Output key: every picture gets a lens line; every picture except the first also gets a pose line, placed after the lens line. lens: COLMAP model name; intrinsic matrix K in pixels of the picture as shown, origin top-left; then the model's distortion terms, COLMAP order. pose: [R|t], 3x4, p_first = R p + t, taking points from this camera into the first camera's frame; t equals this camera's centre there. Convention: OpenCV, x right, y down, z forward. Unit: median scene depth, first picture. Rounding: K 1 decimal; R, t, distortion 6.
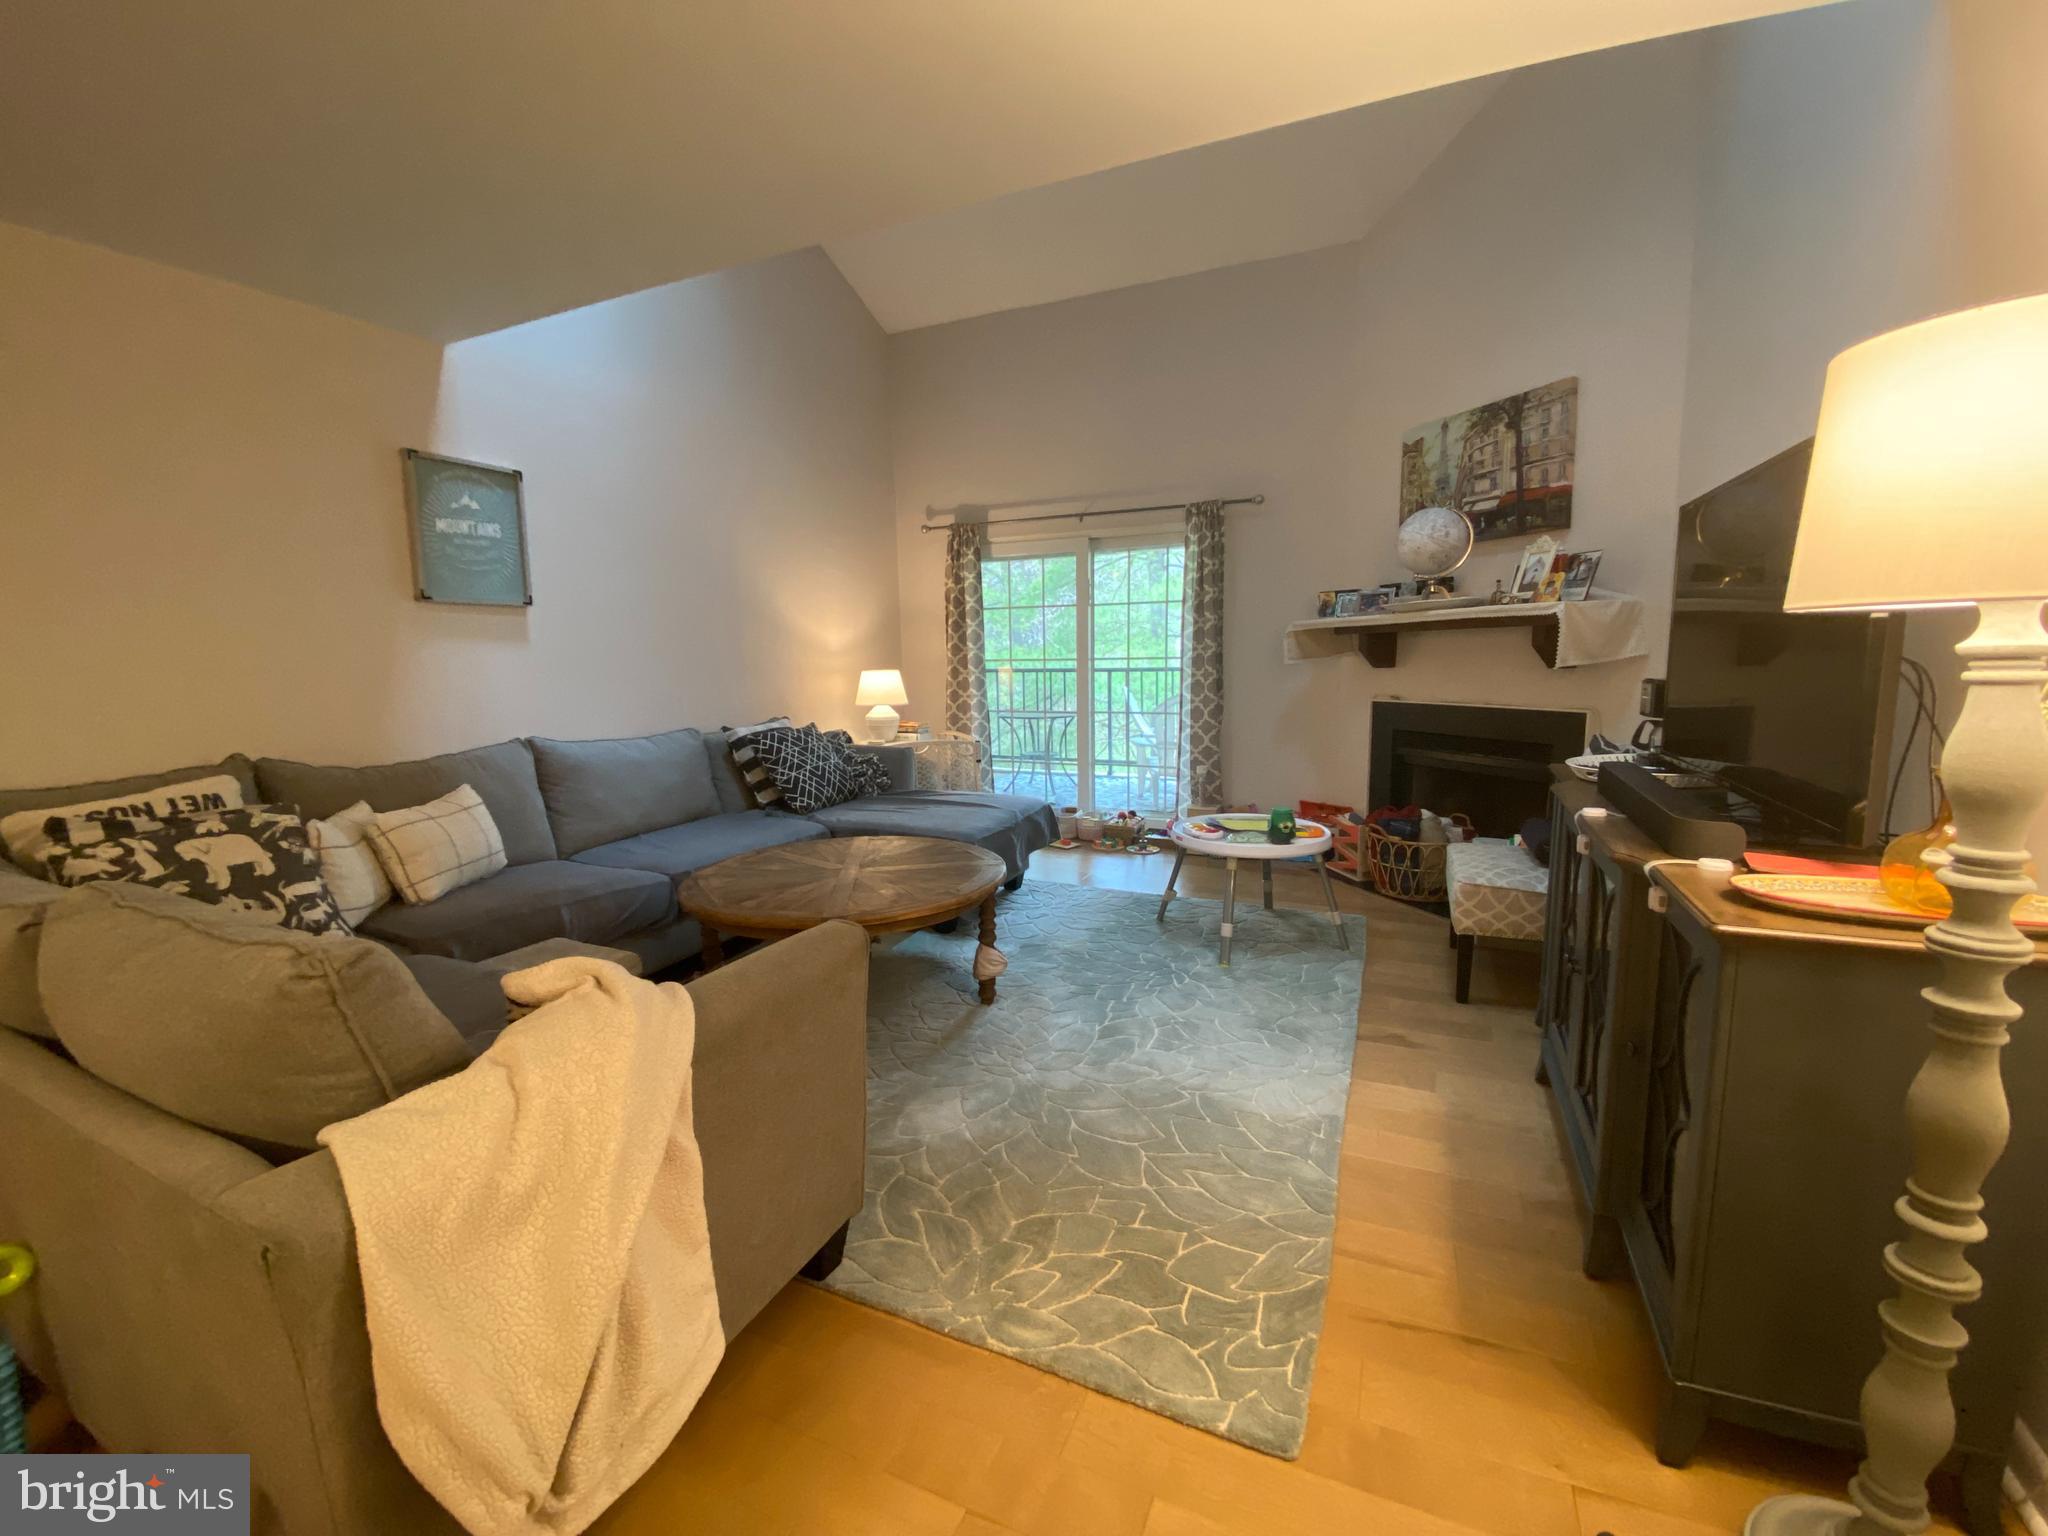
lens RADIAL K [[814.5, 0, 1019.9], [0, 814.5, 785.5], [0, 0, 1]] dist [0.010899, -0.024878]
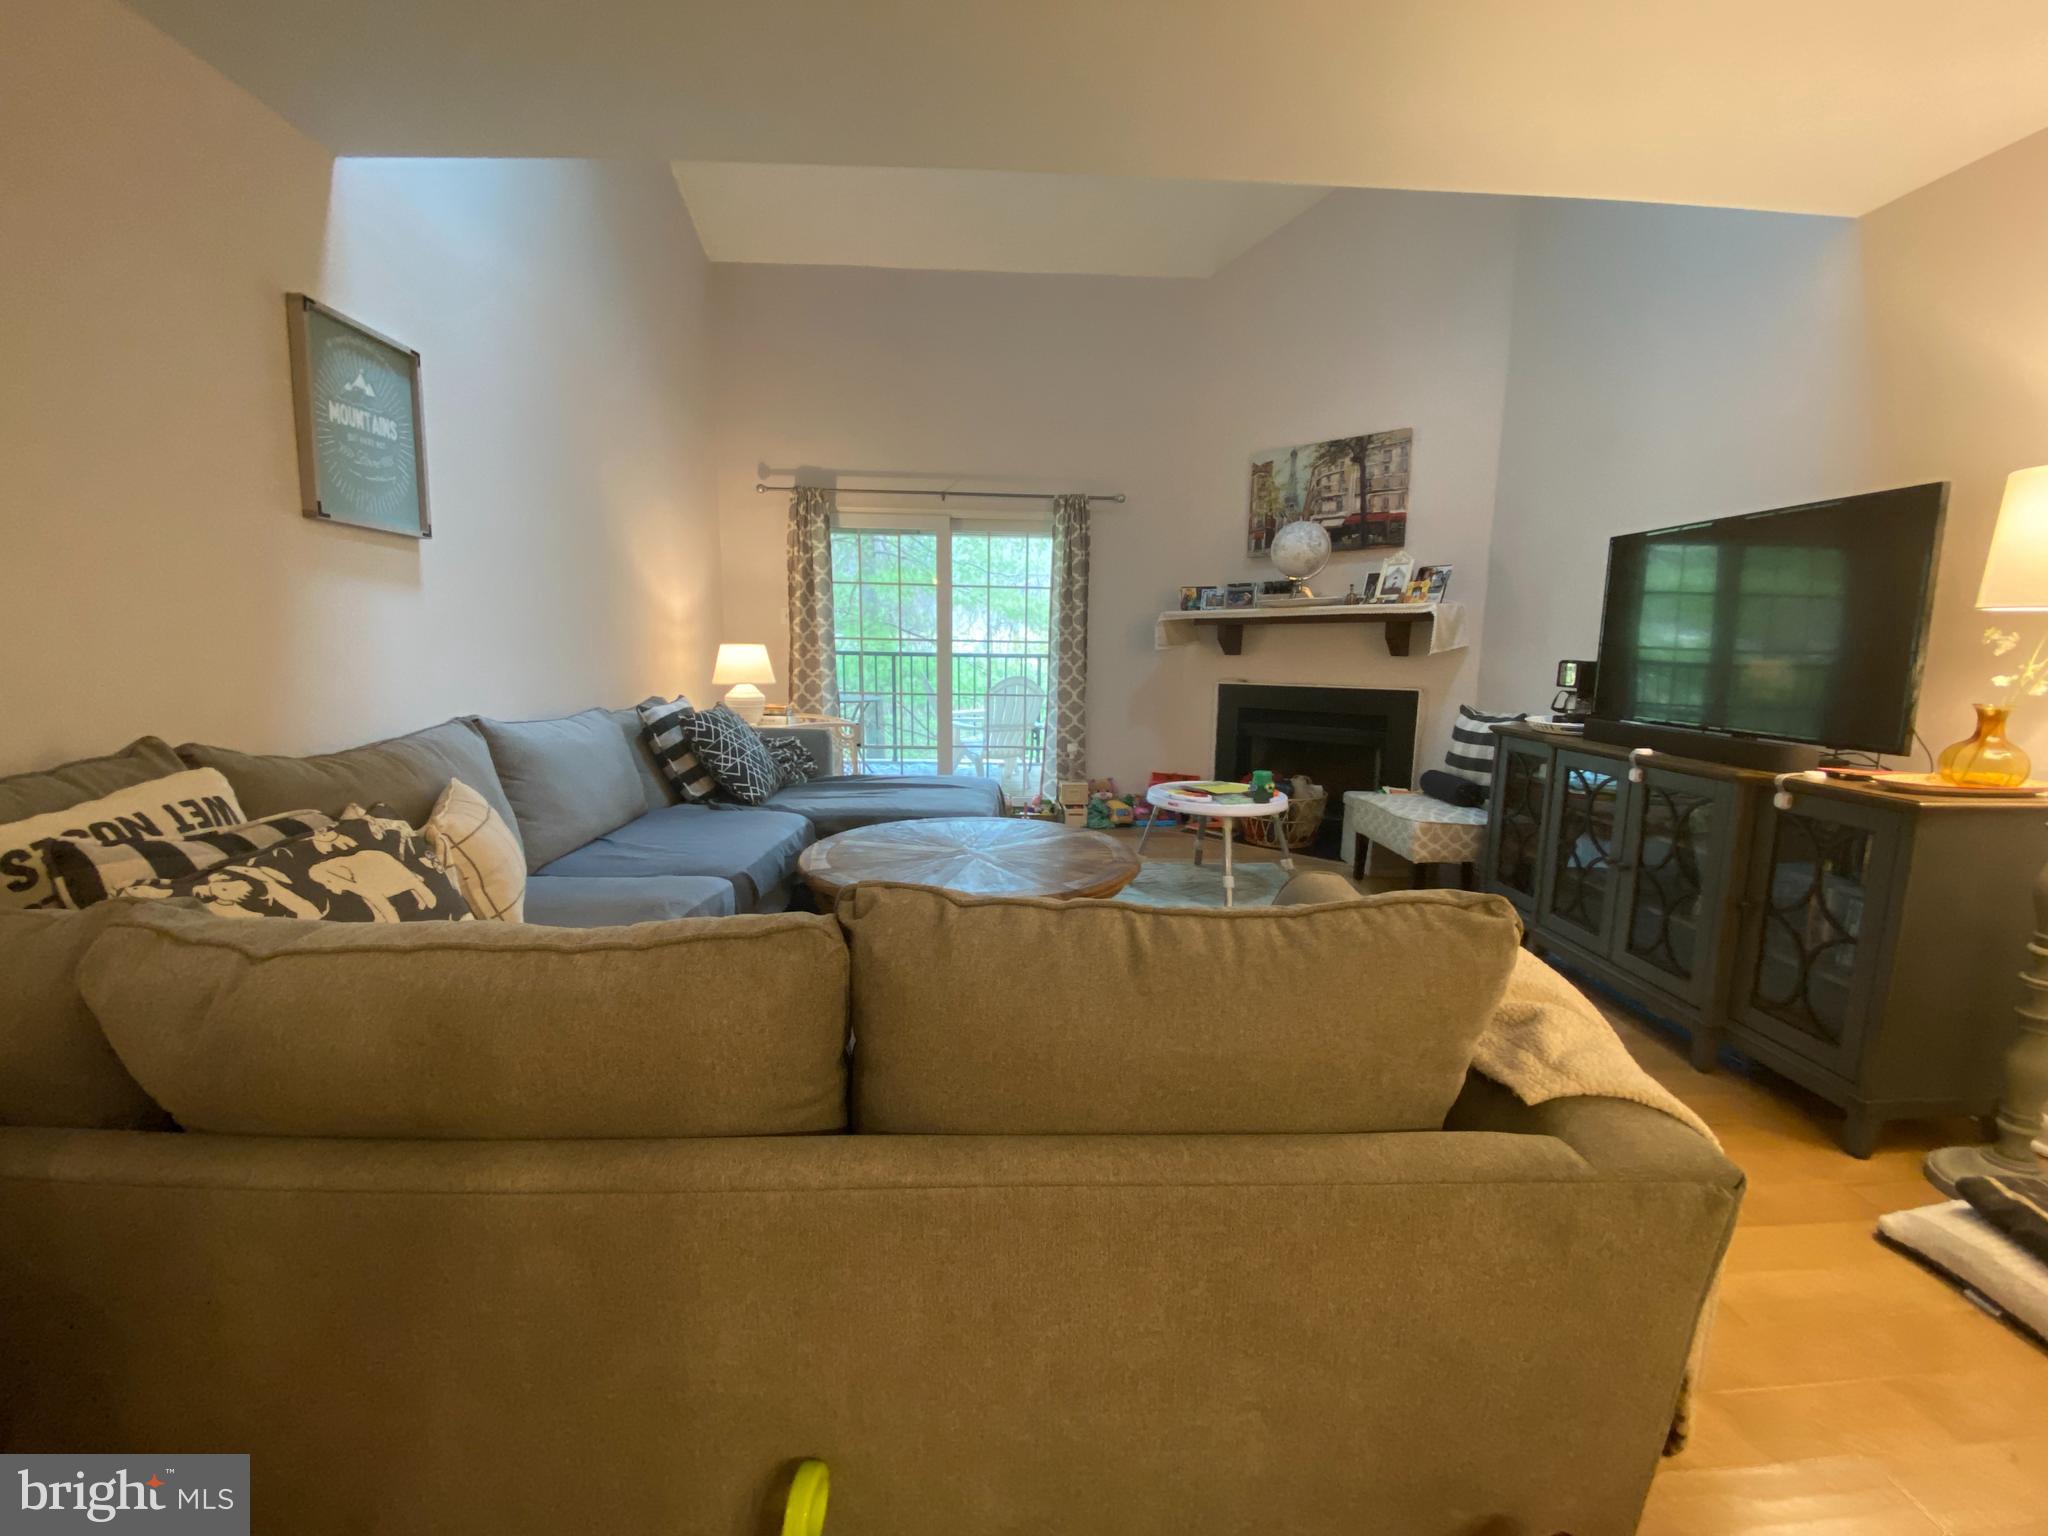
lens RADIAL K [[835.1, 0, 1018.8], [0, 835.1, 770.2], [0, 0, 1]] dist [0.050701, -0.036658]
pose [[0.894824, -0.037596, 0.444834, -0.410693], [0.041688, 0.999131, 0.000585, 0.008429], [-0.444469, 0.018021, 0.895613, 0.071524]]
